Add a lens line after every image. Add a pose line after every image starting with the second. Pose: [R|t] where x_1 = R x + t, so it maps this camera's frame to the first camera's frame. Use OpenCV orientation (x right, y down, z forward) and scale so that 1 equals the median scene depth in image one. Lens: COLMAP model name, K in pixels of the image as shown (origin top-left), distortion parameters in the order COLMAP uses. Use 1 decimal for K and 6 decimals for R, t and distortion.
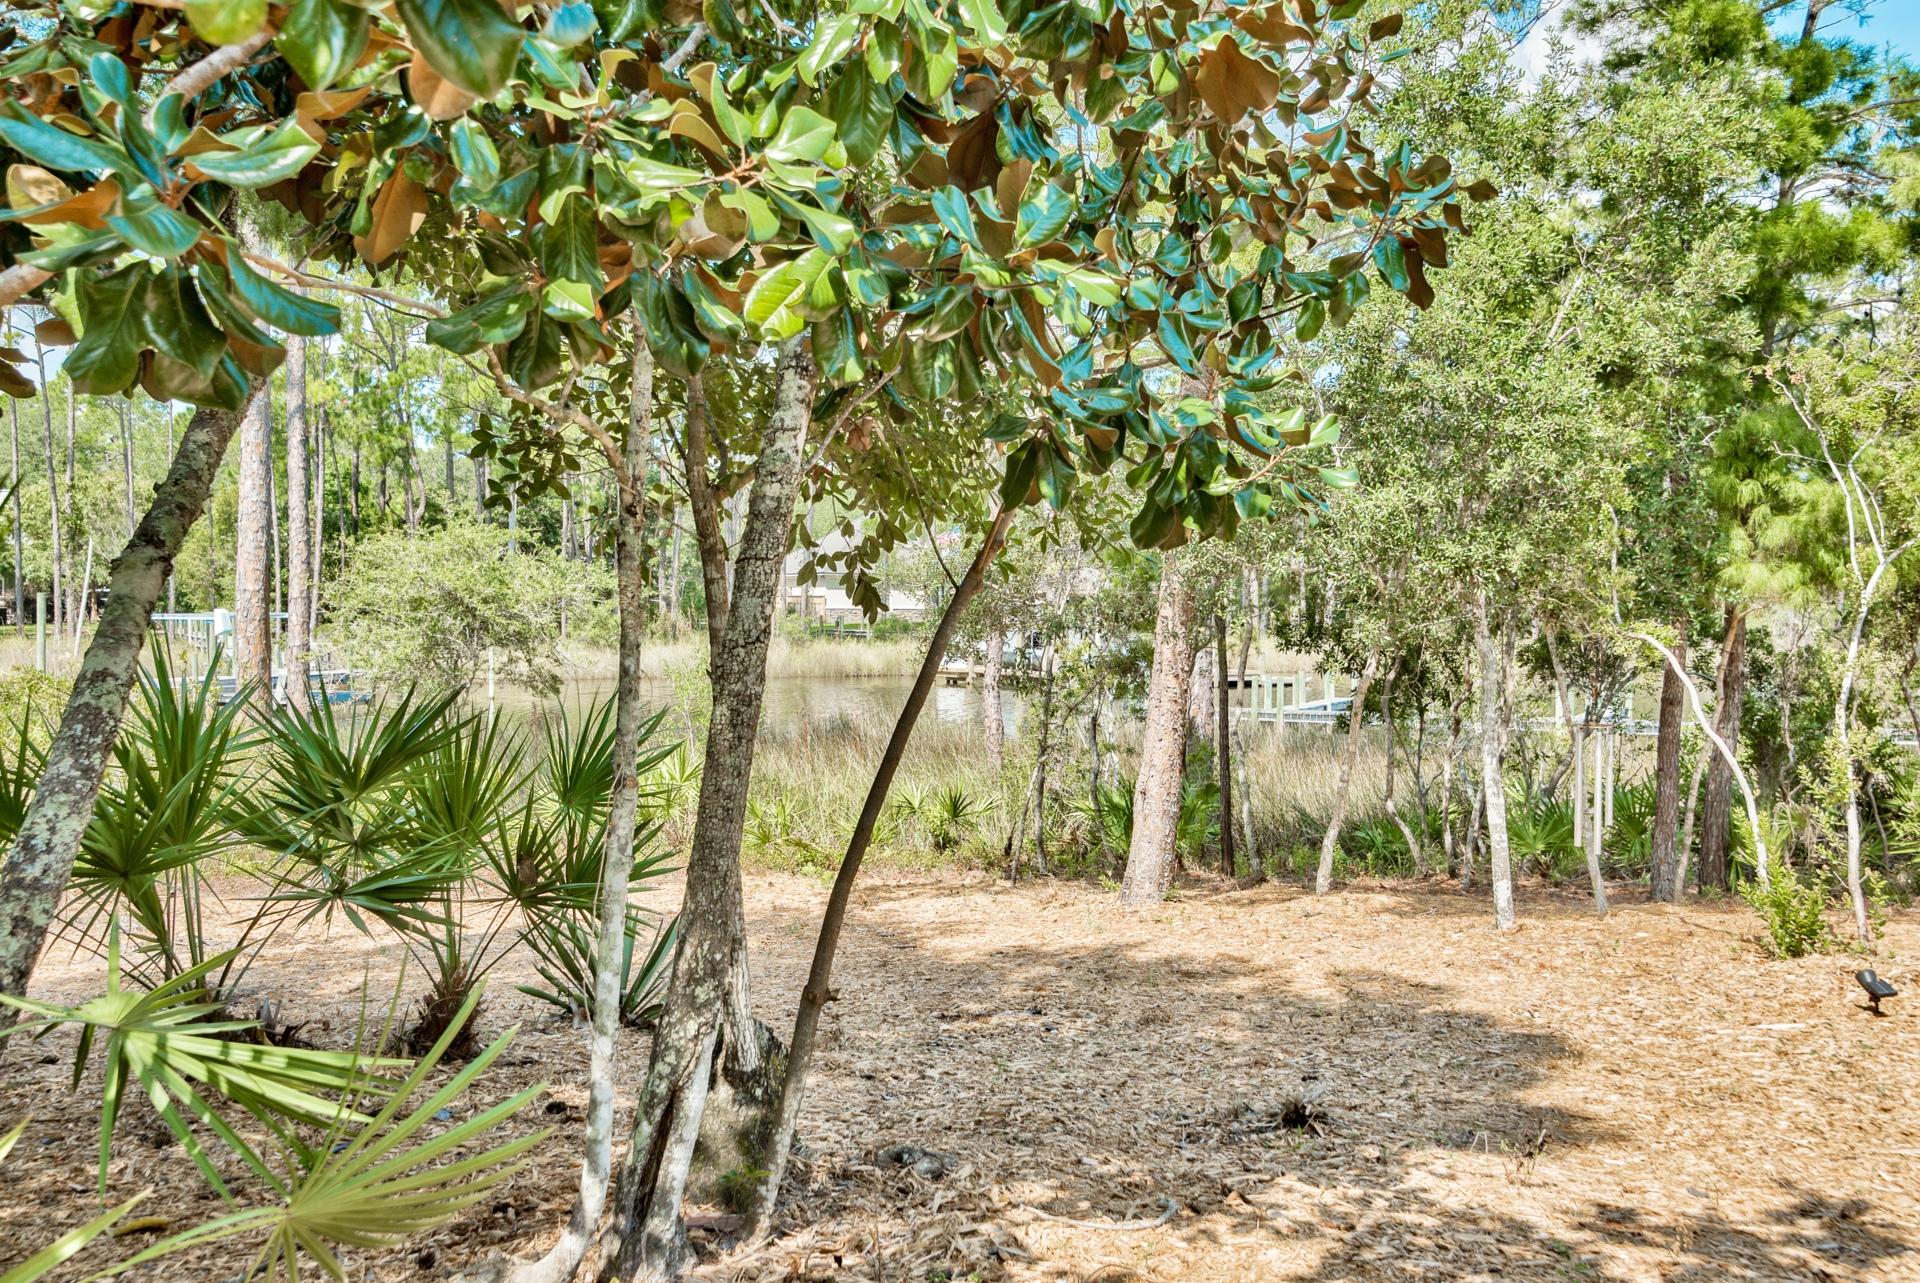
lens RADIAL K [[1947.1, 0, 959.3], [0, 1947.1, 640.8], [0, 0, 1]] dist [-0.000490, 0.000000]
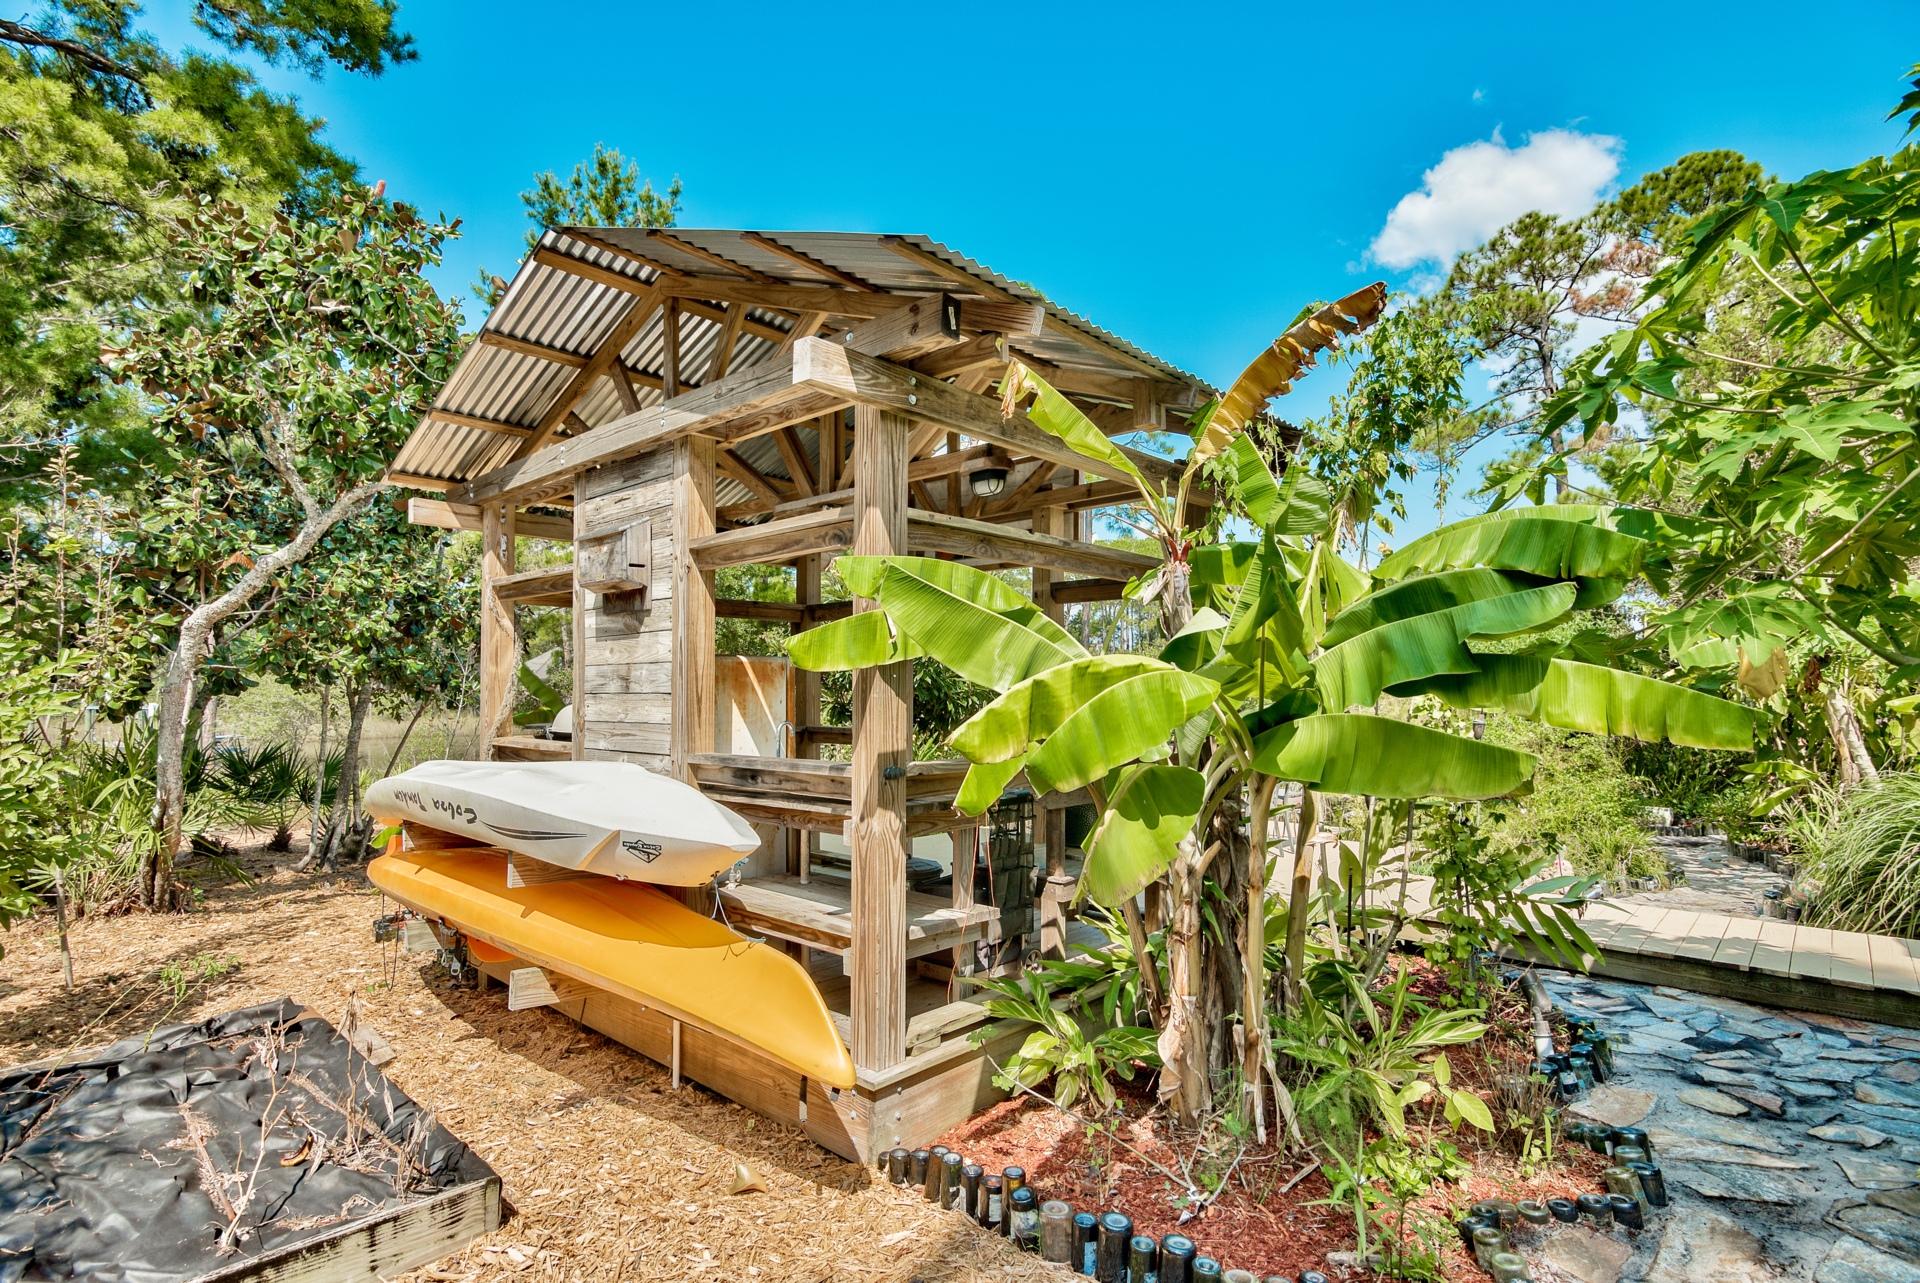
lens RADIAL K [[947.6, 0, 963.5], [0, 947.6, 647.3], [0, 0, 1]] dist [-0.000739, -0.000479]
pose [[0.934006, -0.016499, 0.356877, 0.334491], [0.032918, 0.998658, -0.039981, -0.046818], [-0.355738, 0.049090, 0.933296, -1.238948]]
